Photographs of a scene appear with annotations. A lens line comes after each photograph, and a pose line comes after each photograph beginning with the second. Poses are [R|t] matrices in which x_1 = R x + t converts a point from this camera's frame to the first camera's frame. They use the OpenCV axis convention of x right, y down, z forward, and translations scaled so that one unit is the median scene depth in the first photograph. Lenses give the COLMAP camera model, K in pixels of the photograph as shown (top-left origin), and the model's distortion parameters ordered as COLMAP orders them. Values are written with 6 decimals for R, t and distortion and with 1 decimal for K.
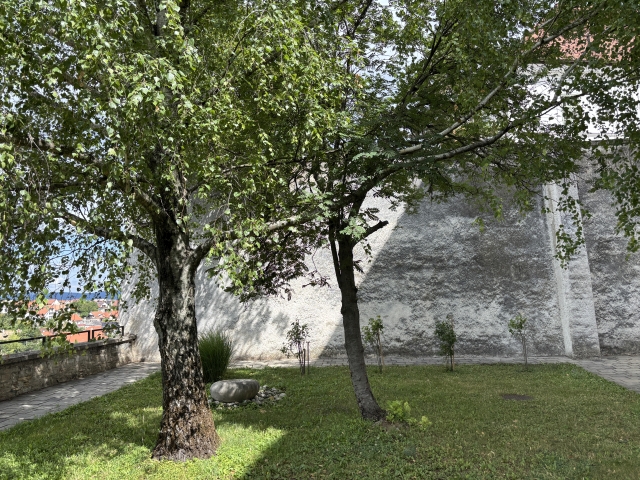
lens RADIAL K [[515.7, 0, 320.0], [0, 515.7, 240.0], [0, 0, 1]] dist [0.041048, -0.010616]
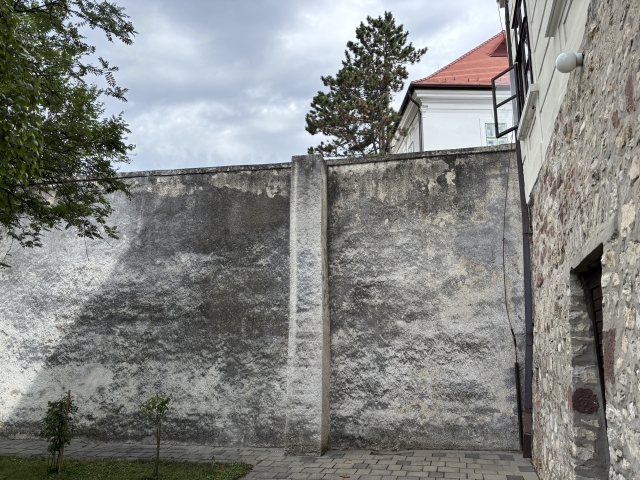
lens RADIAL K [[515.7, 0, 320.0], [0, 515.7, 240.0], [0, 0, 1]] dist [0.041048, -0.010616]
pose [[0.994166, 0.001047, -0.107852, 0.560618], [-0.011562, 0.995225, -0.096918, 0.008548], [0.107236, 0.097599, 0.989432, 0.266202]]
